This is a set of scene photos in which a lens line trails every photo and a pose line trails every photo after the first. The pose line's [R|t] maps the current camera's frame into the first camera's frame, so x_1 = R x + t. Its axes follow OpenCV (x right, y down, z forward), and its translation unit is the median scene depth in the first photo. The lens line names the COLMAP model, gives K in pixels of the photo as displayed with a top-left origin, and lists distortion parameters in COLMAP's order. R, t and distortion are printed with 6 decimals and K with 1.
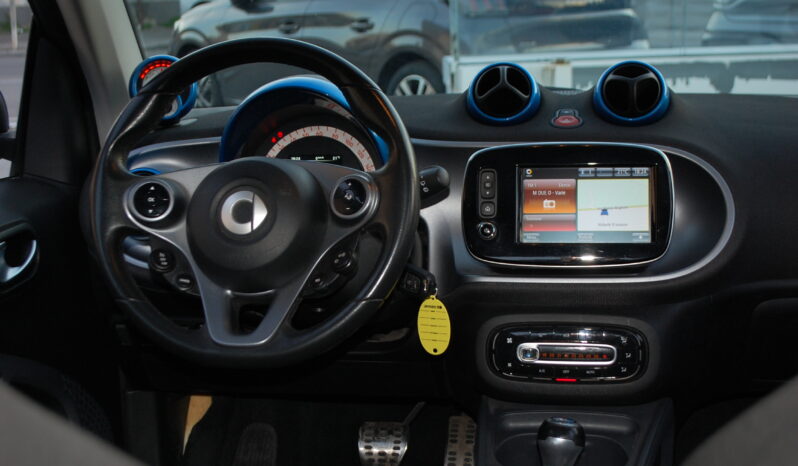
lens RADIAL K [[1154.2, 0, 399.0], [0, 1154.2, 233.0], [0, 0, 1]] dist [-0.141635, -0.005207]
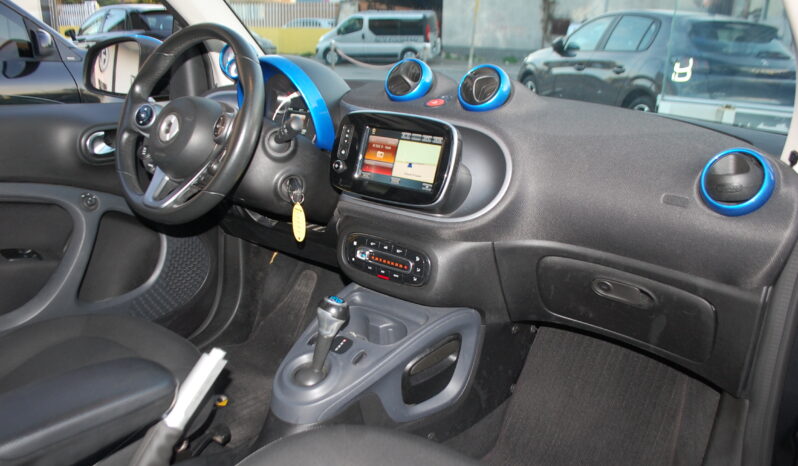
lens RADIAL K [[660.8, 0, 399.0], [0, 660.8, 233.0], [0, 0, 1]] dist [-0.092894, -0.002025]
pose [[0.915792, 0.191874, -0.352858, 0.457792], [-0.164393, 0.980621, 0.106574, -0.020556], [0.366468, -0.039592, 0.929588, 0.239376]]
